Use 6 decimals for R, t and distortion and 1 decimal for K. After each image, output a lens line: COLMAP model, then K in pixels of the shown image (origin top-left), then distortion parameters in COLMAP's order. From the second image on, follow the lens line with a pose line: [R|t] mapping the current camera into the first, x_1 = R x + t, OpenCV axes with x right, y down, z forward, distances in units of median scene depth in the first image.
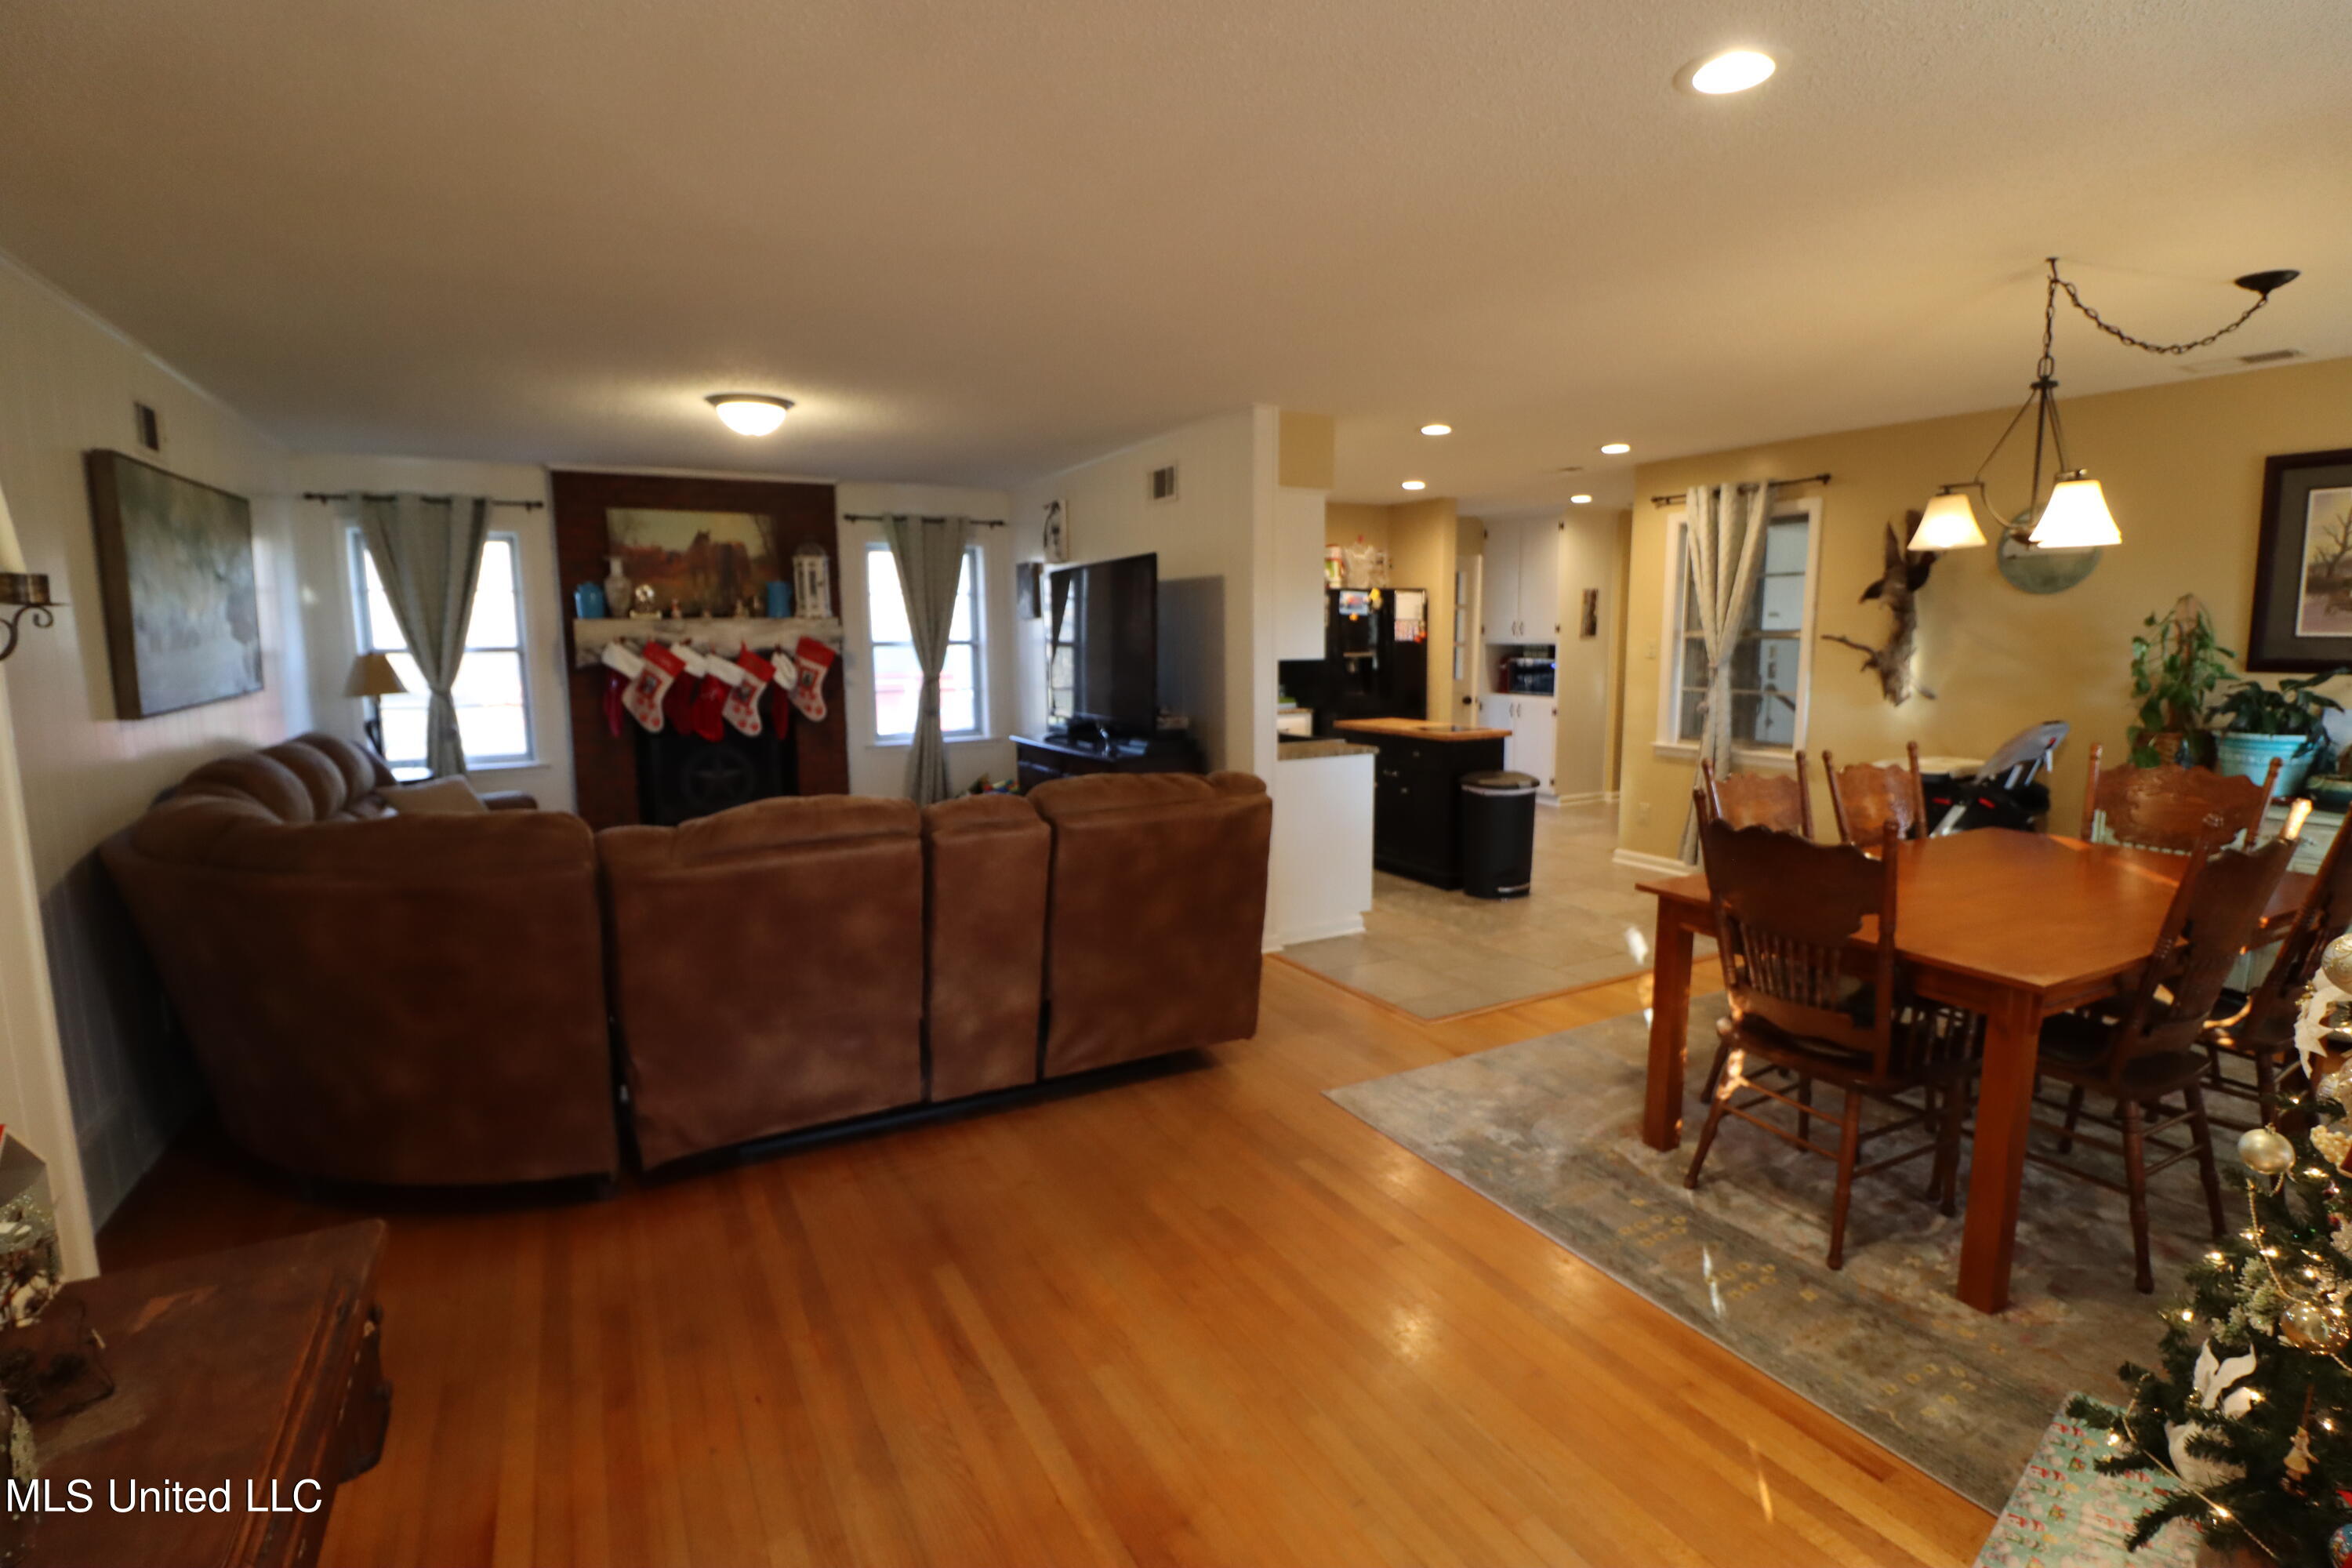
lens RADIAL K [[1093.8, 0, 1172.9], [0, 1093.8, 781.7], [0, 0, 1]] dist [-0.016345, -0.001161]
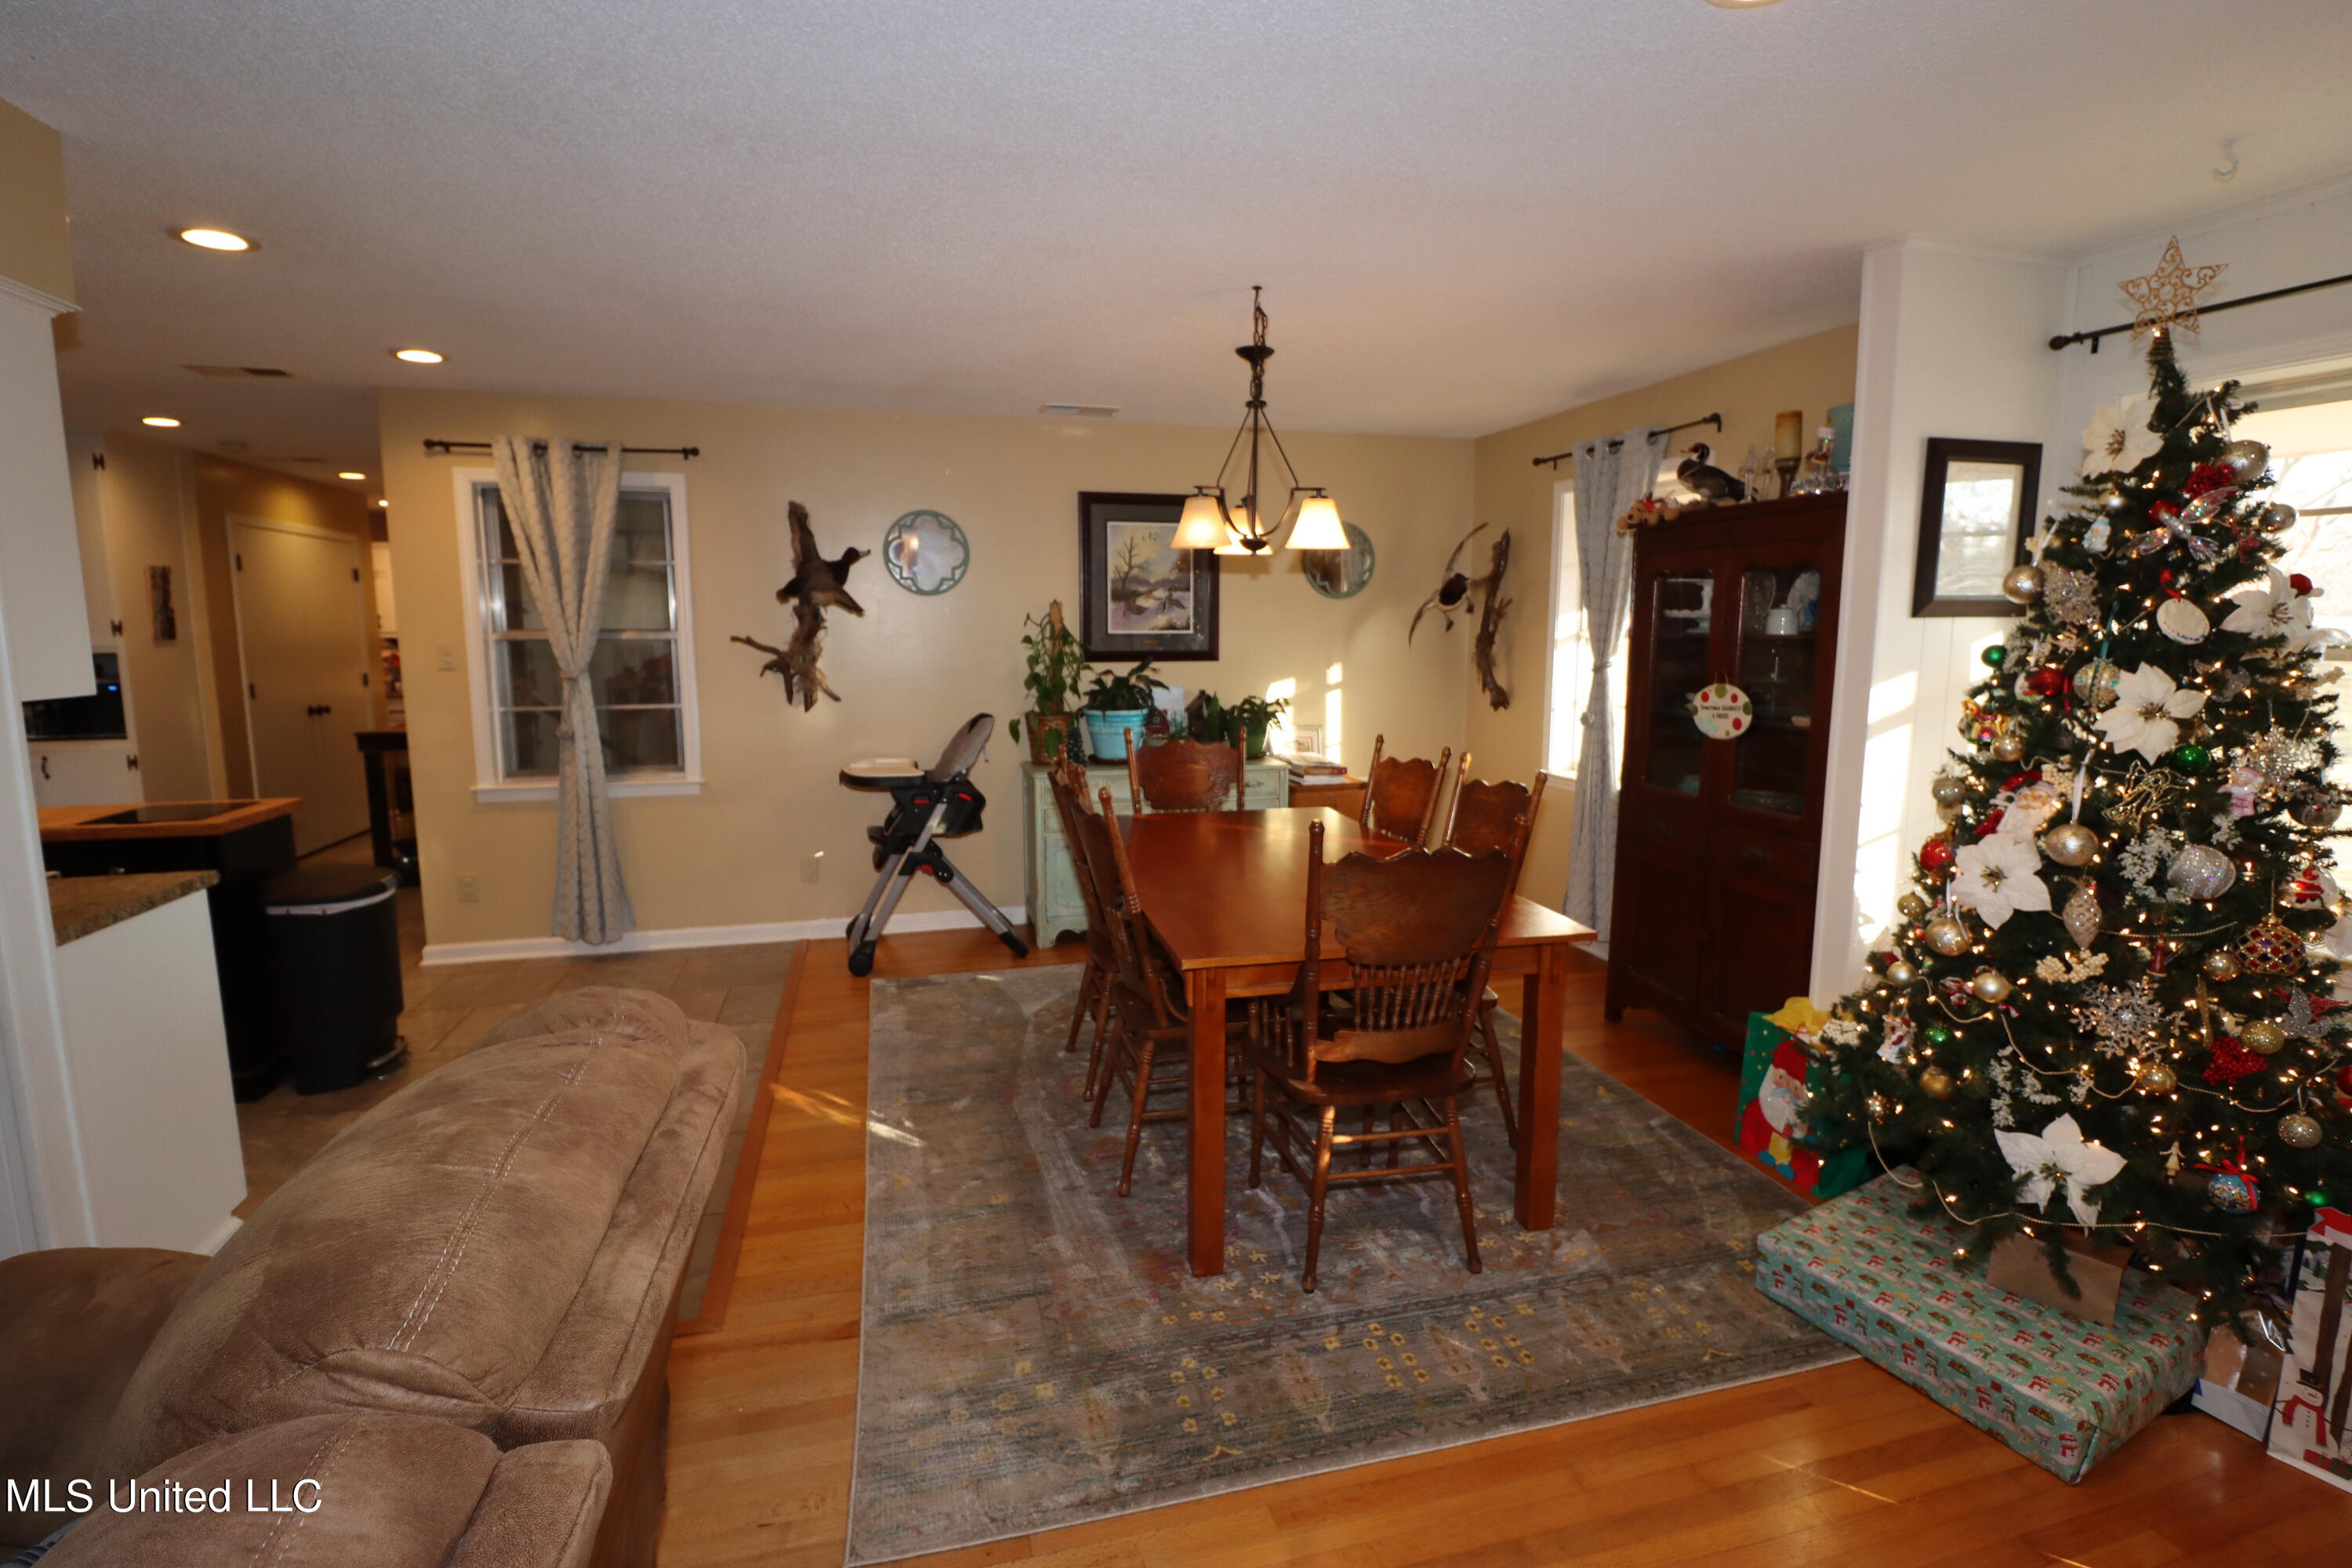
lens RADIAL K [[1093.8, 0, 1178.2], [0, 1093.8, 770.6], [0, 0, 1]] dist [-0.016345, -0.001161]
pose [[0.228945, -0.121682, 0.965804, -0.229194], [0.130910, 0.986992, 0.093320, -0.085697], [-0.964597, 0.105068, 0.241896, 0.620966]]
